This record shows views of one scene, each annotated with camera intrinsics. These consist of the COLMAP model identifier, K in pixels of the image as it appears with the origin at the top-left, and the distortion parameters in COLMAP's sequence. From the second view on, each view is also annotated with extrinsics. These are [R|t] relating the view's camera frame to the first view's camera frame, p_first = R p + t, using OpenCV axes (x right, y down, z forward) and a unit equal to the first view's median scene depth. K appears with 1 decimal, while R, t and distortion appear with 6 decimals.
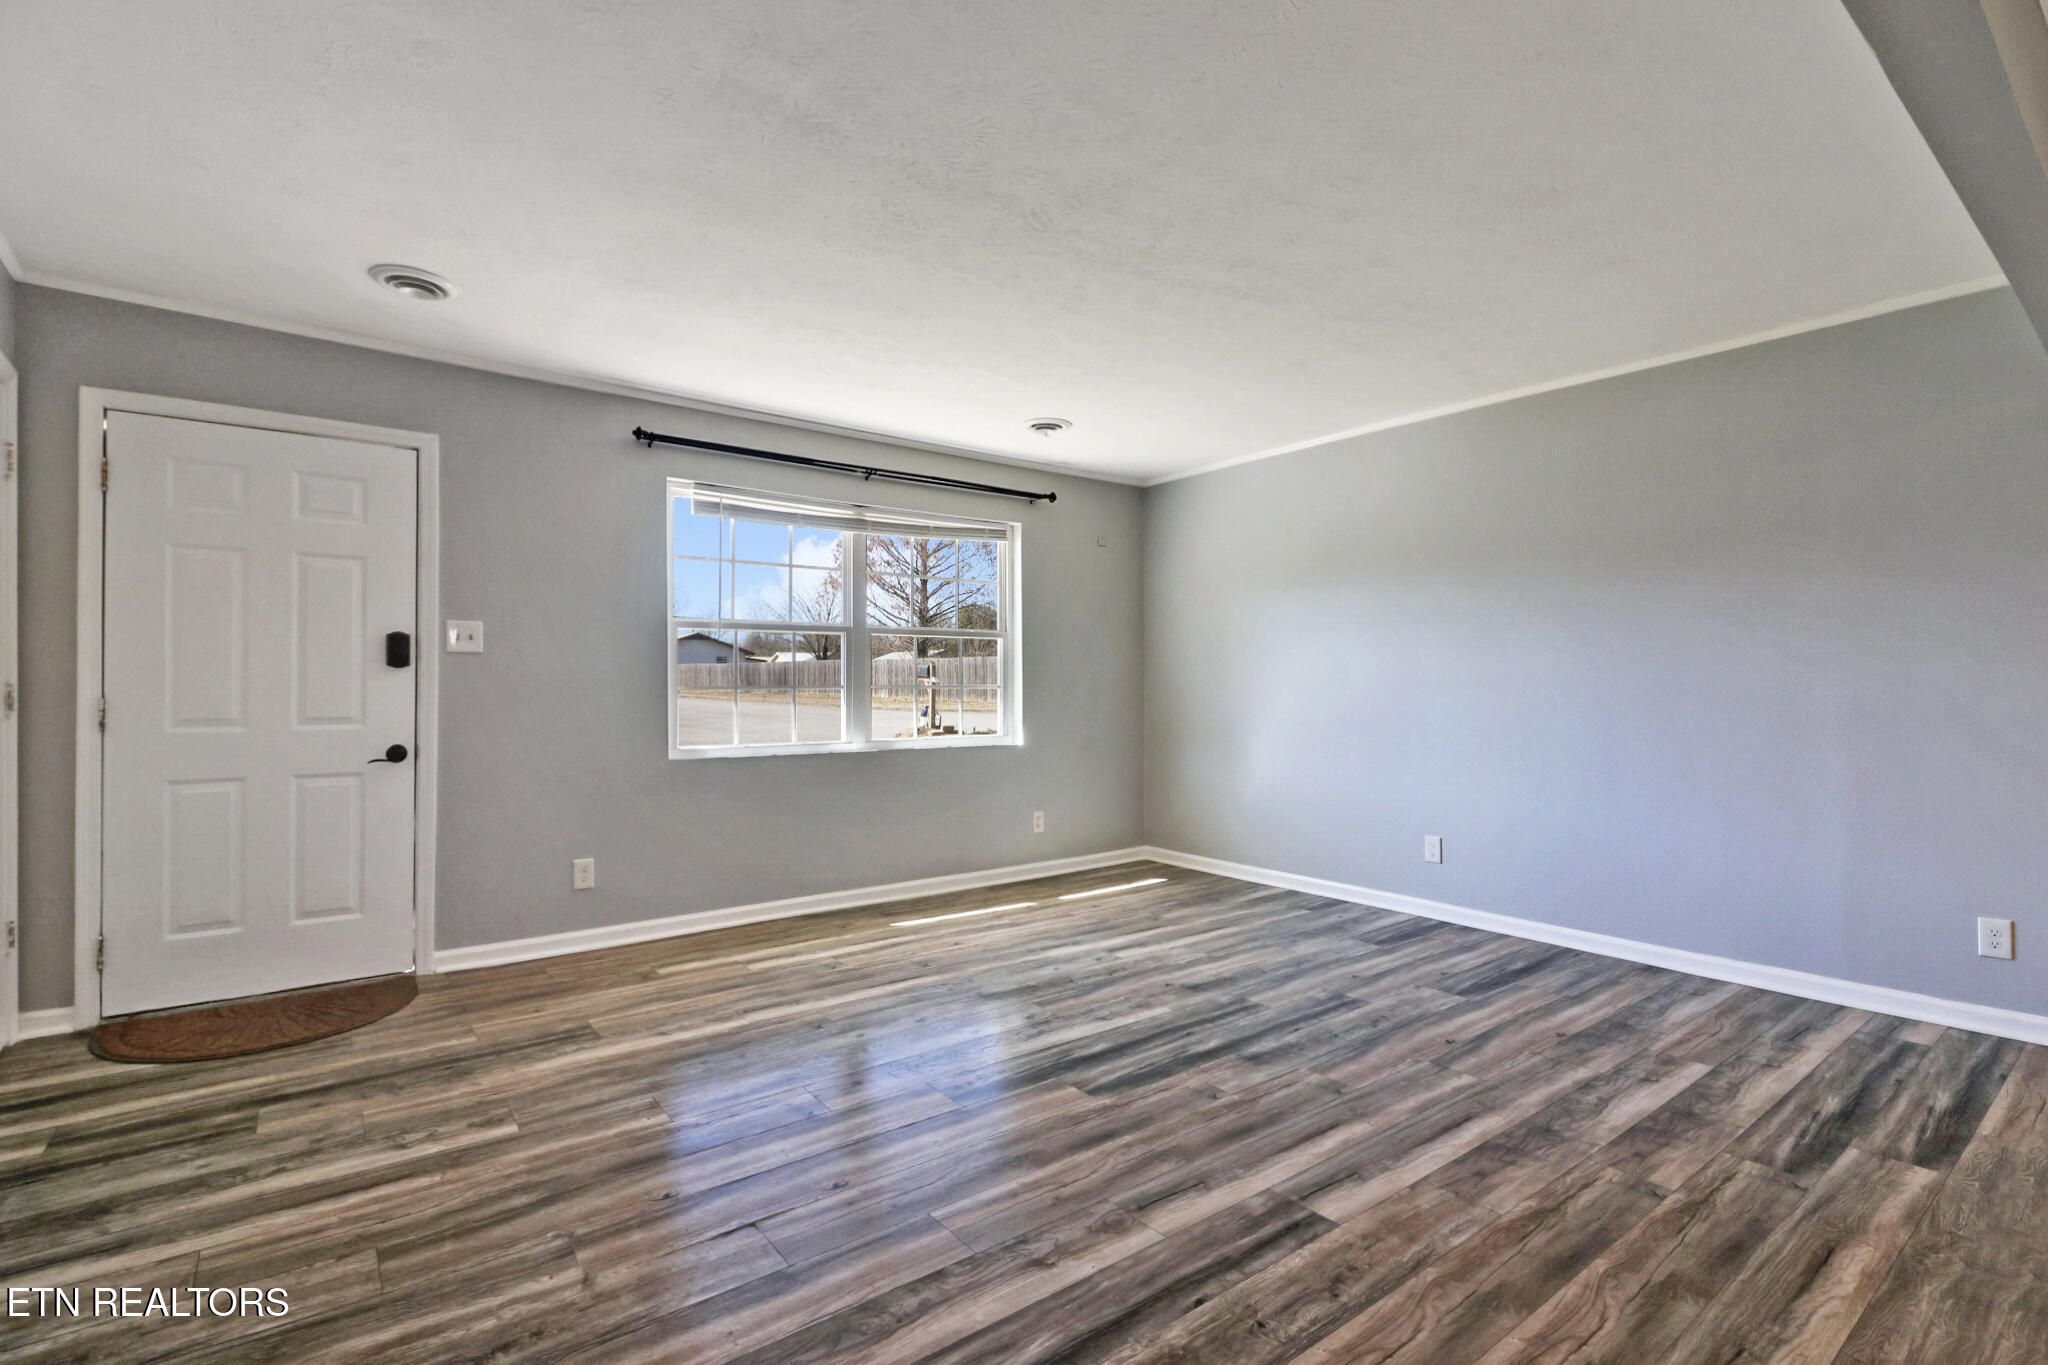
lens RADIAL K [[947.6, 0, 1030.6], [0, 947.6, 669.8], [0, 0, 1]] dist [0.000450, -0.005241]
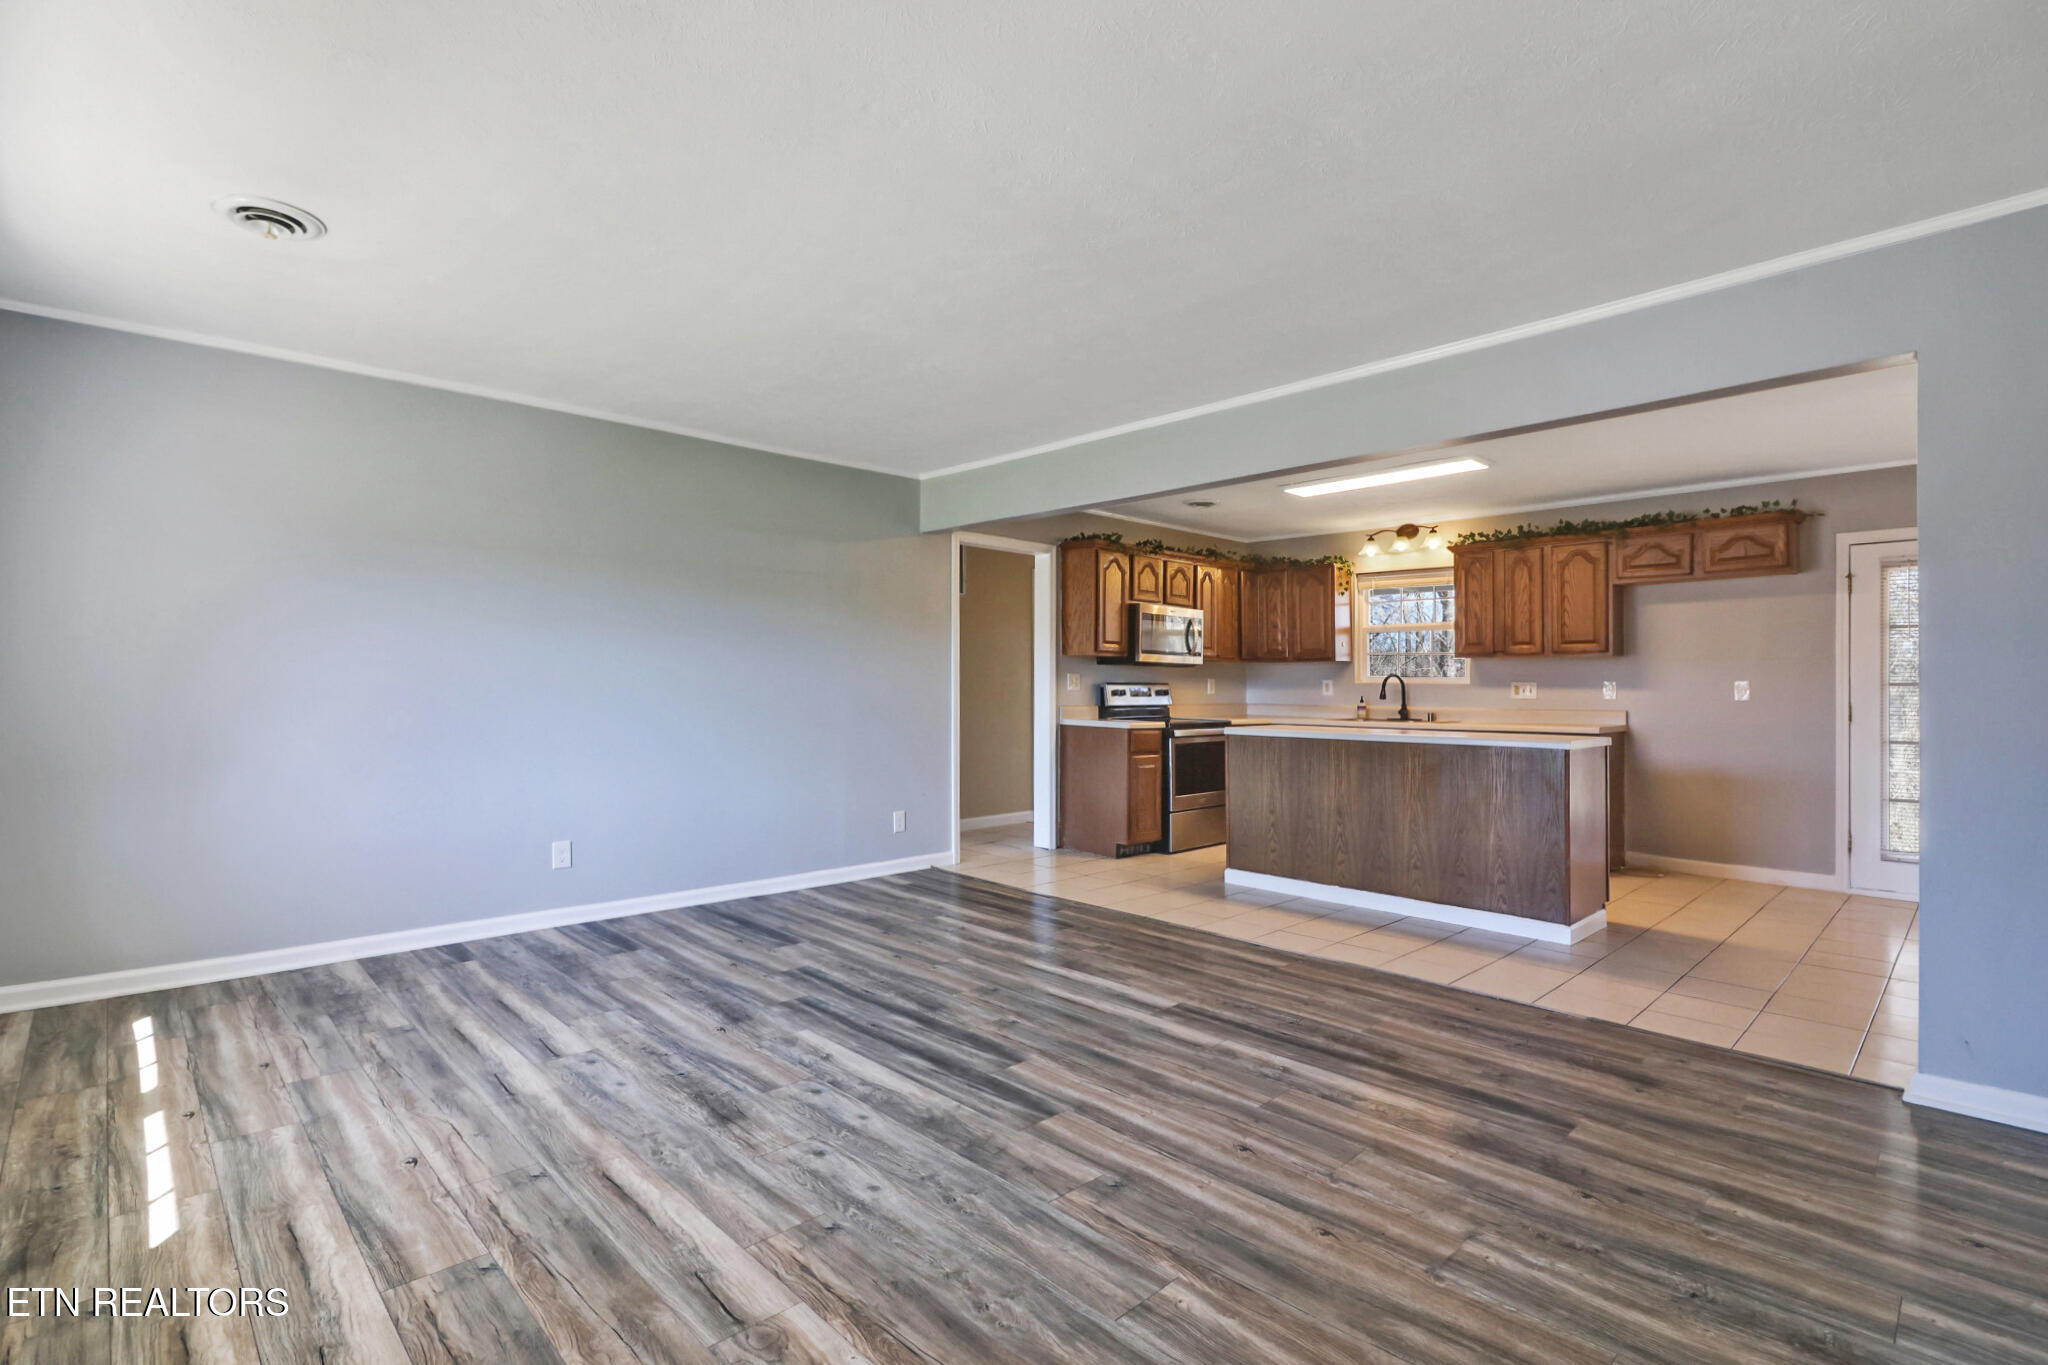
lens RADIAL K [[947.6, 0, 1022.5], [0, 947.6, 675.2], [0, 0, 1]] dist [0.000450, -0.005241]
pose [[-0.110409, 0.014090, 0.993786, -0.889067], [-0.024630, 0.999554, -0.016908, 0.016772], [-0.993581, -0.026344, -0.110013, 0.973574]]
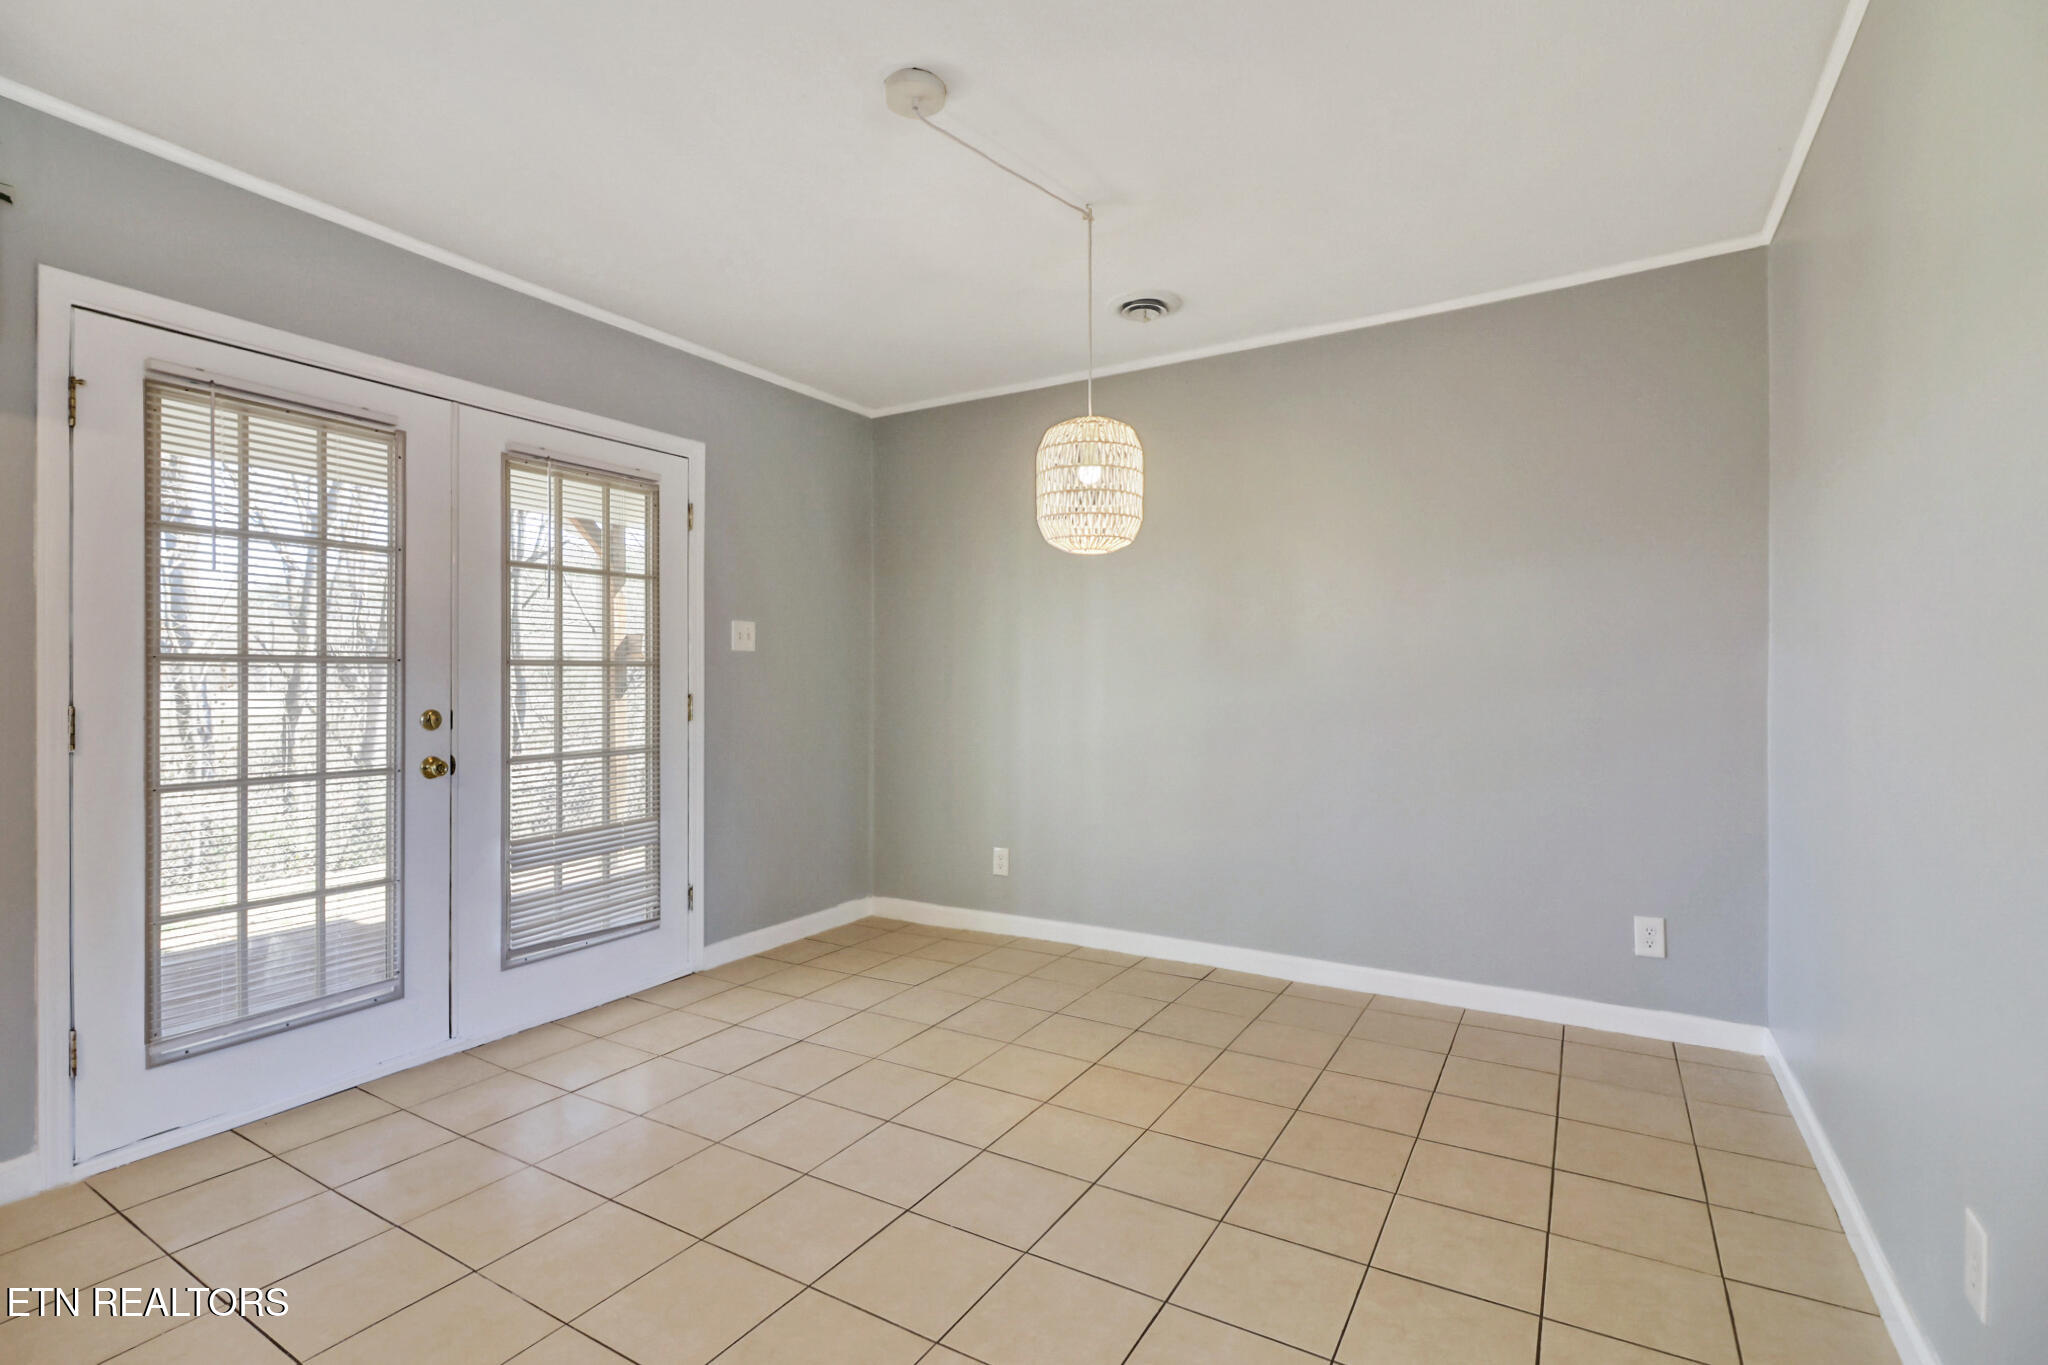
lens RADIAL K [[947.6, 0, 1020.1], [0, 947.6, 679.4], [0, 0, 1]] dist [0.000450, -0.005241]
pose [[-0.931728, 0.000629, -0.363157, 0.308028], [0.006401, 0.999872, -0.014691, -0.000127], [0.363102, -0.016012, -0.931612, 0.139198]]
